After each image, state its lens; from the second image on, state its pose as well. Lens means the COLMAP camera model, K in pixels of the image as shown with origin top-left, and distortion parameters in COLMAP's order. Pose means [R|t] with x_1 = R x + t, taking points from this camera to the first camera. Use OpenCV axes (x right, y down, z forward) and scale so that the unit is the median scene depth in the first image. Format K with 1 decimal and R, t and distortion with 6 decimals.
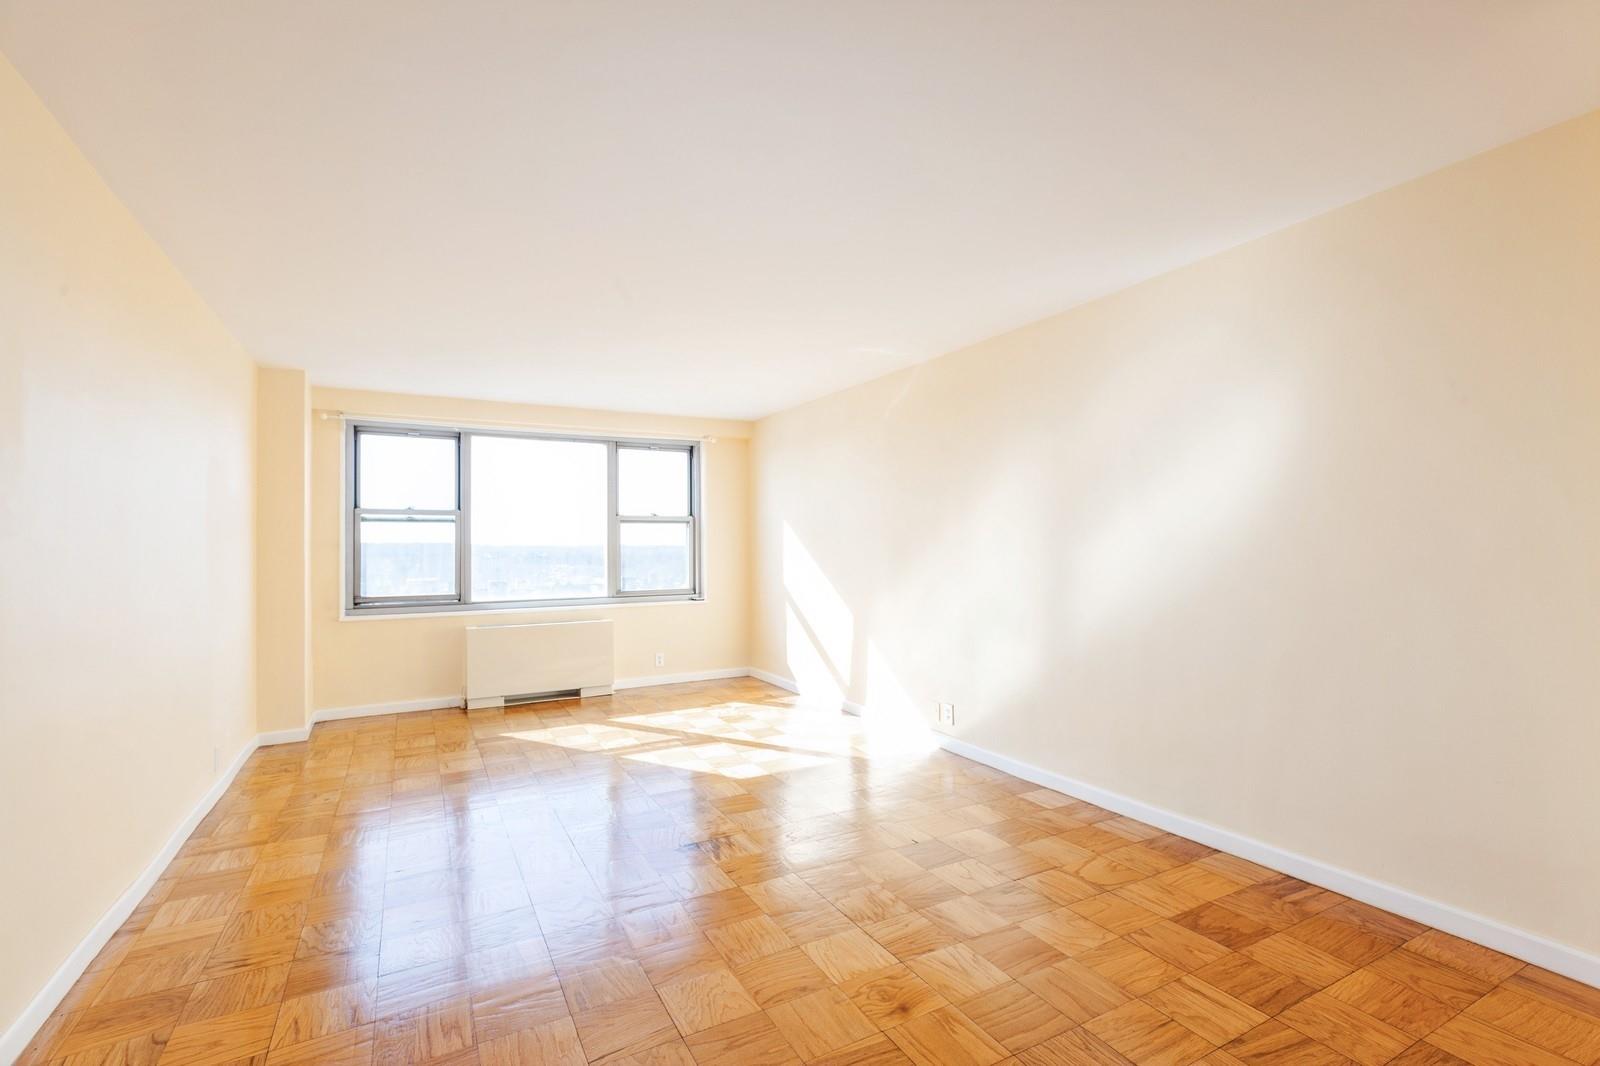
lens RADIAL K [[724.9, 0, 807.2], [0, 724.9, 533.5], [0, 0, 1]] dist [0.002264, 0.000172]
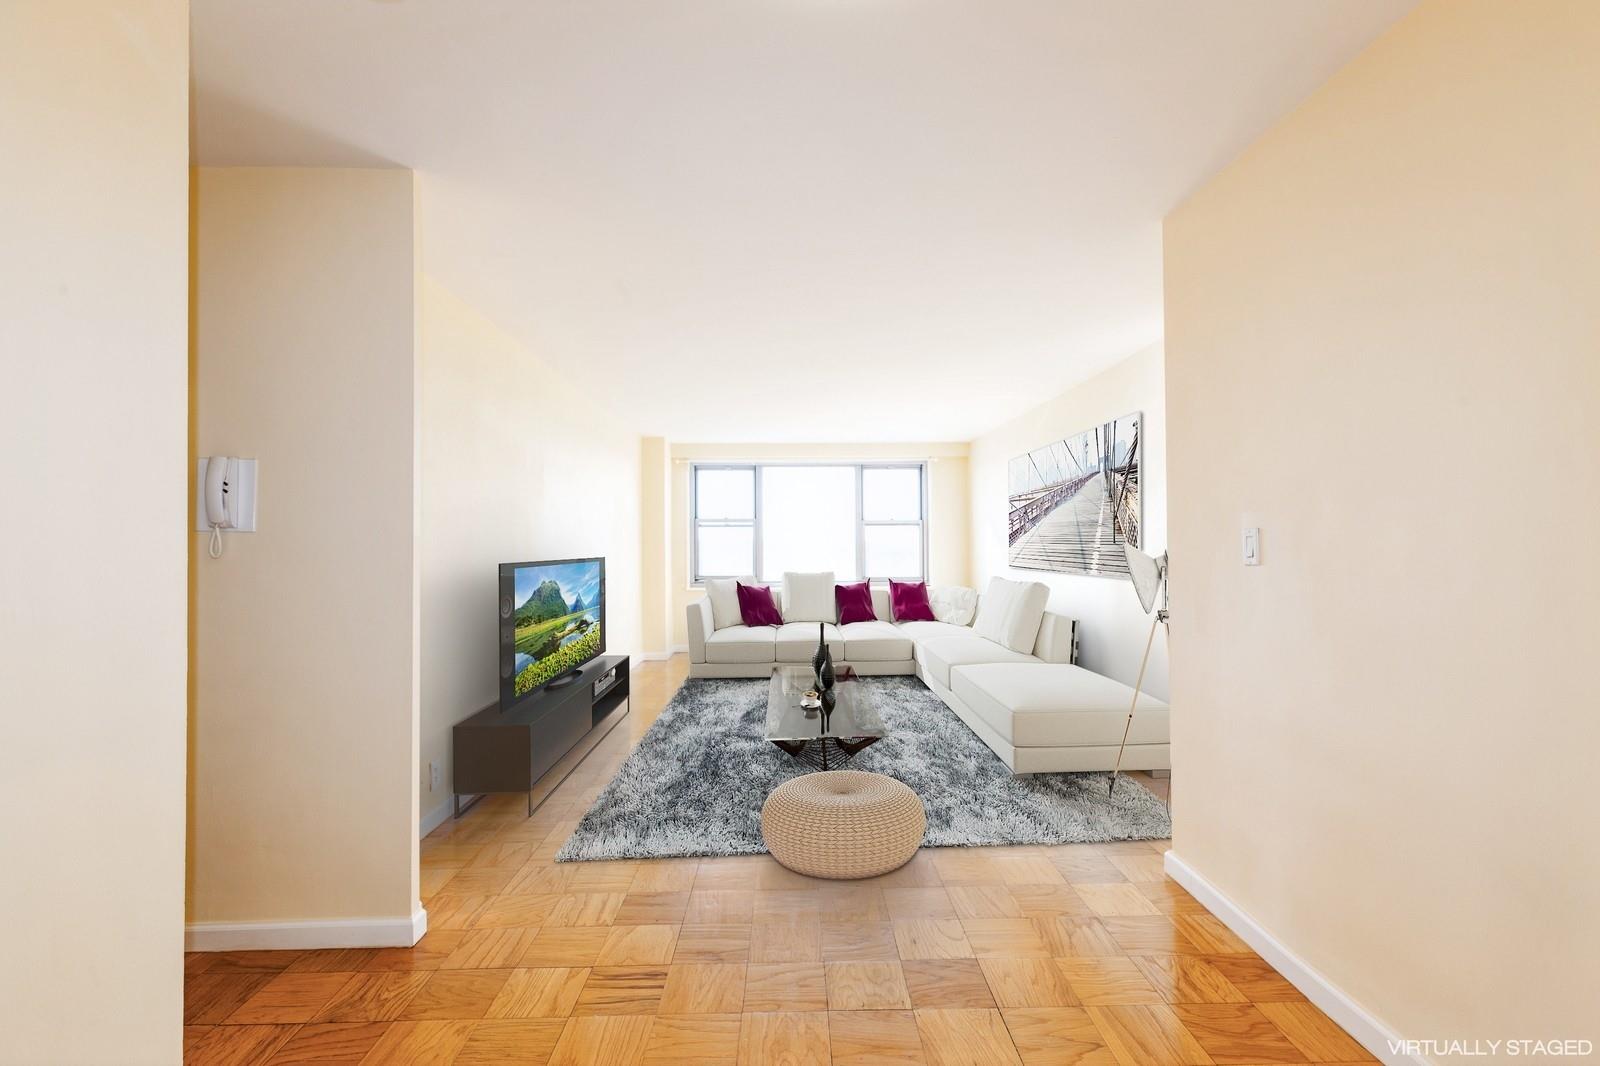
lens RADIAL K [[724.9, 0, 794.9], [0, 724.9, 536.6], [0, 0, 1]] dist [0.002264, 0.000172]
pose [[0.887363, -0.006808, -0.461021, 0.265906], [0.006450, 0.999976, -0.002352, 0.008093], [0.461027, -0.000887, 0.887386, -0.264202]]
